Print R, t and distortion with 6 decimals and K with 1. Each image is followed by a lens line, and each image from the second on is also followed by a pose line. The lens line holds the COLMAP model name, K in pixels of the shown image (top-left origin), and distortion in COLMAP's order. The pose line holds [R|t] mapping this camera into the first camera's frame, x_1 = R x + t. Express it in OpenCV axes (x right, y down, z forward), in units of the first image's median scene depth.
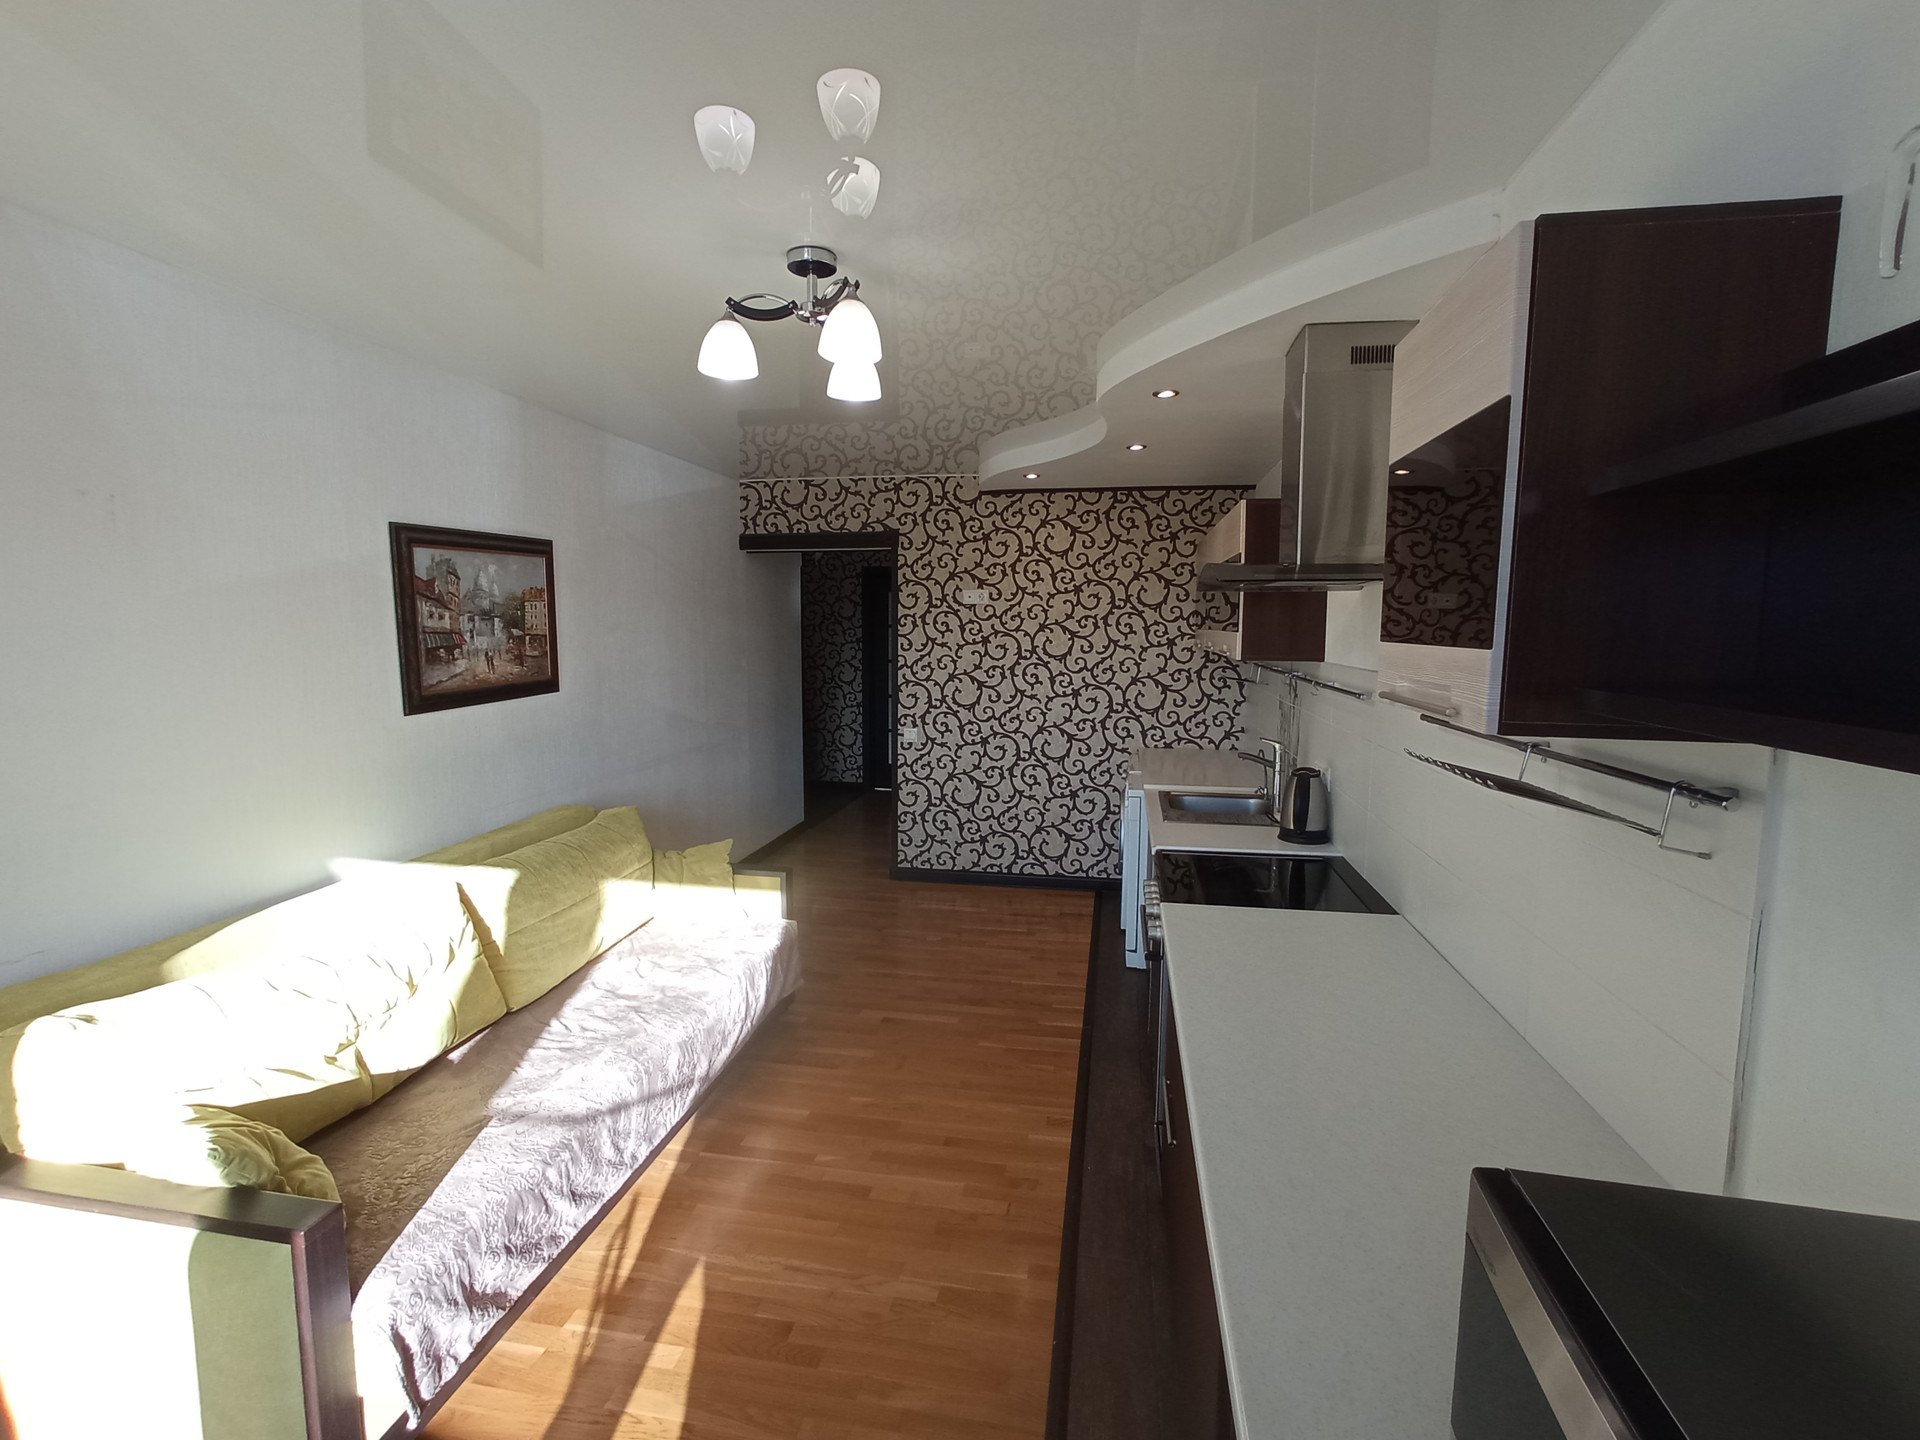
lens RADIAL K [[873.5, 0, 953.5], [0, 873.5, 705.5], [0, 0, 1]] dist [-0.032540, 0.004356]
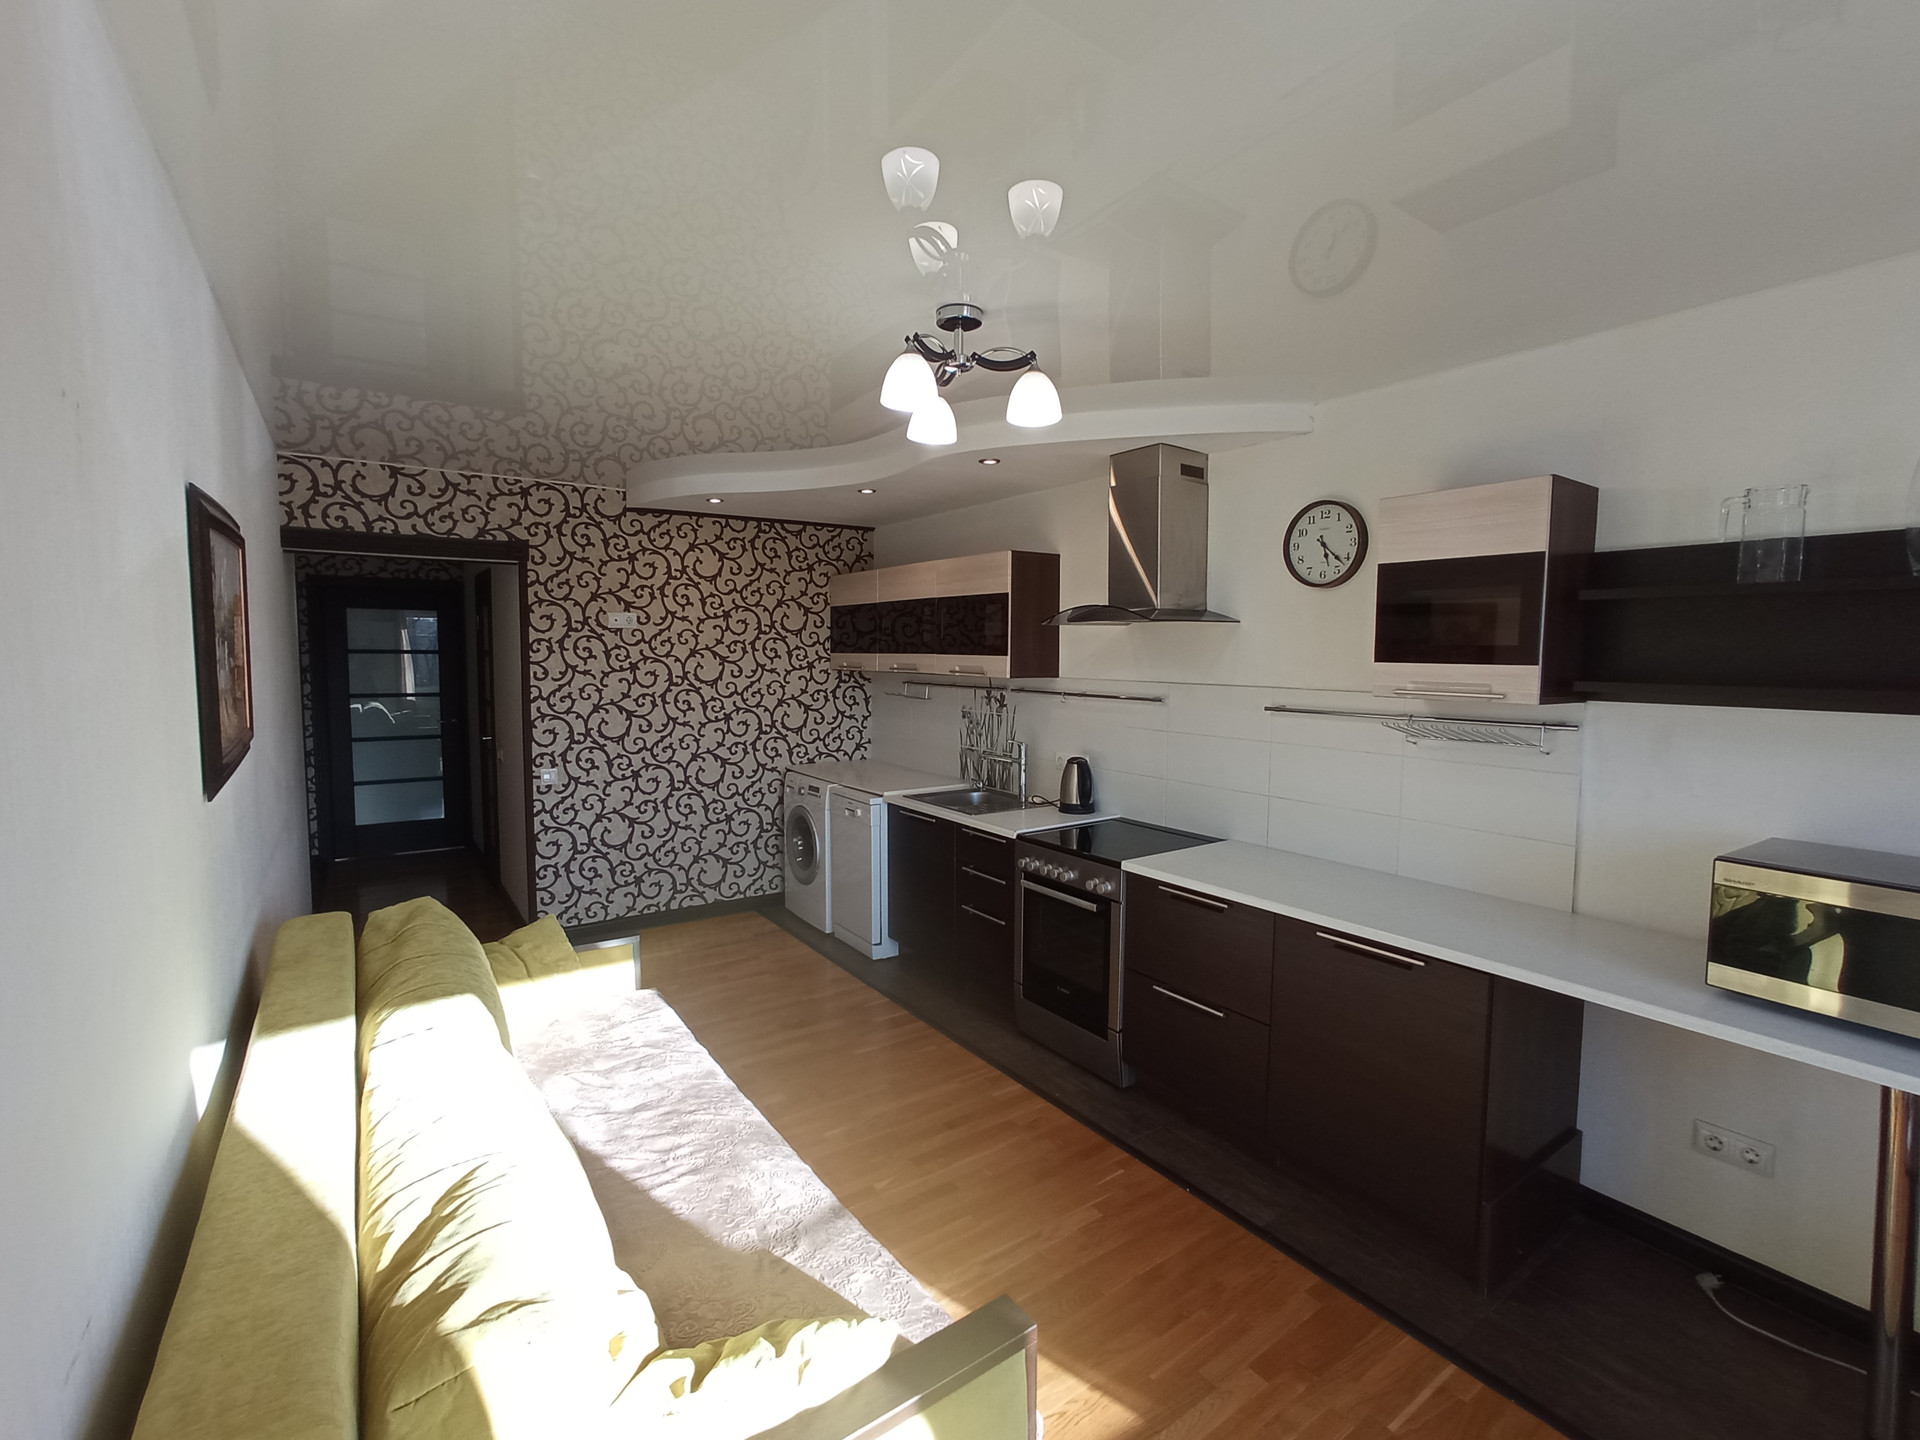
lens RADIAL K [[873.5, 0, 950.7], [0, 873.5, 717.1], [0, 0, 1]] dist [-0.032540, 0.004356]
pose [[0.704819, -0.056727, 0.707116, -0.388627], [0.063598, 0.997837, 0.016658, -0.015060], [-0.706531, 0.033231, 0.706902, 0.107145]]
